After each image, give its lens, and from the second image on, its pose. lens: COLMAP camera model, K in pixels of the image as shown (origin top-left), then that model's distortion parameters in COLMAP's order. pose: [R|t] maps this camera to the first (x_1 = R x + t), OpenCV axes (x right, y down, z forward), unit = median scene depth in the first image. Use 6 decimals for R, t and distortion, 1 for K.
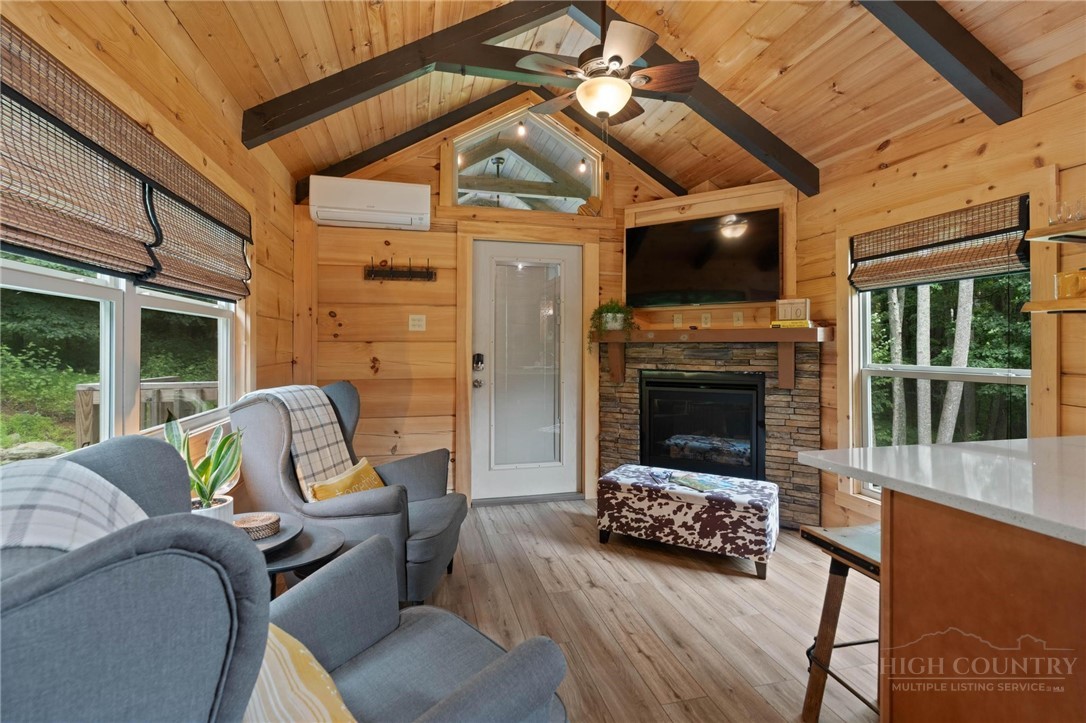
lens RADIAL K [[504.9, 0, 548.7], [0, 504.9, 341.8], [0, 0, 1]] dist [-0.011277, 0.005674]
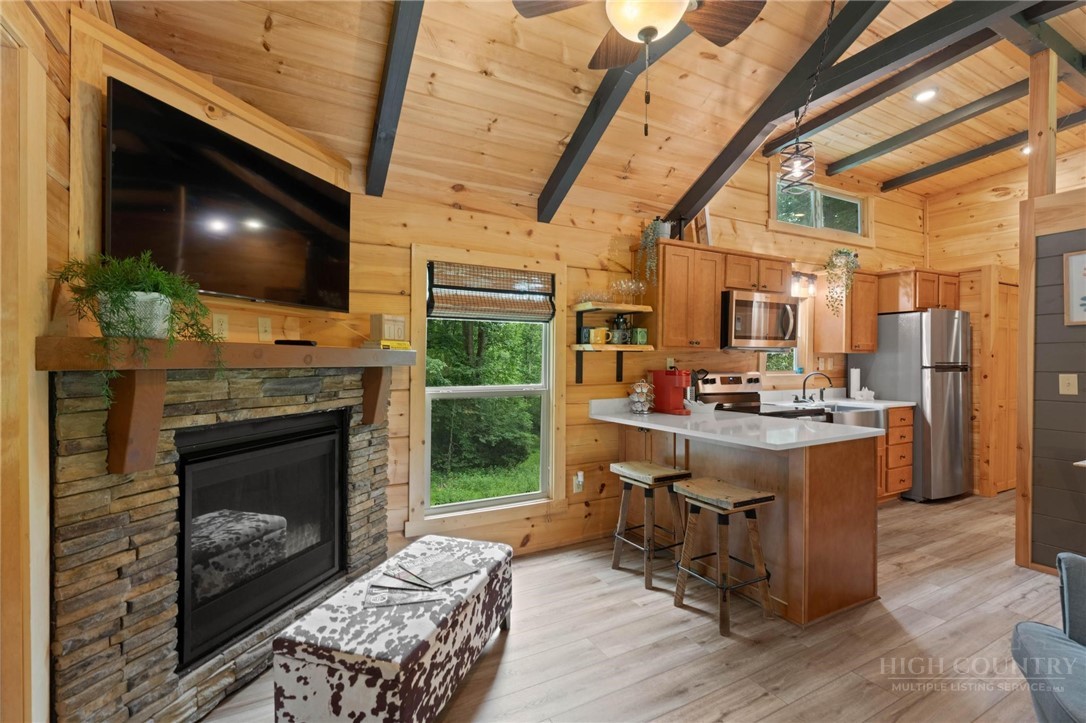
lens RADIAL K [[504.9, 0, 518.4], [0, 504.9, 361.2], [0, 0, 1]] dist [-0.011277, 0.005674]
pose [[-0.249790, -0.000144, 0.968300, -0.333893], [-0.009427, 0.999953, -0.002283, -0.007143], [-0.968254, -0.009698, -0.249780, 0.874986]]
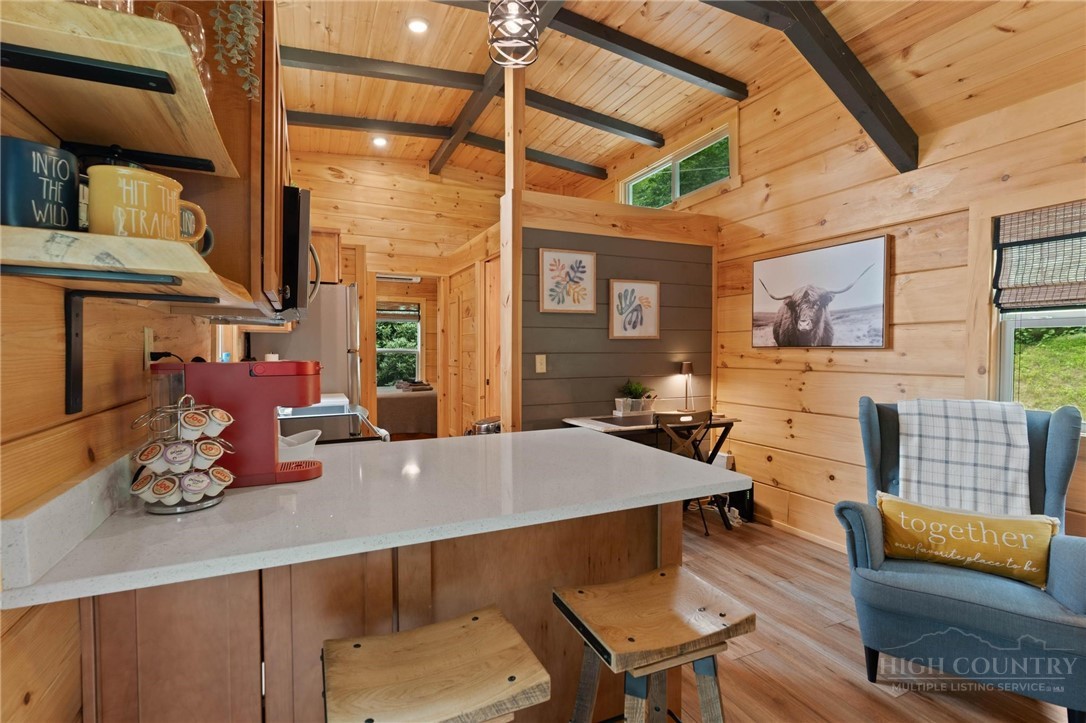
lens RADIAL K [[504.9, 0, 560.2], [0, 504.9, 361.7], [0, 0, 1]] dist [-0.011277, 0.005674]
pose [[-0.971151, 0.005612, -0.238400, 0.411492], [0.000941, 0.999805, 0.019701, -0.001289], [0.238465, 0.018908, -0.970967, 0.734349]]
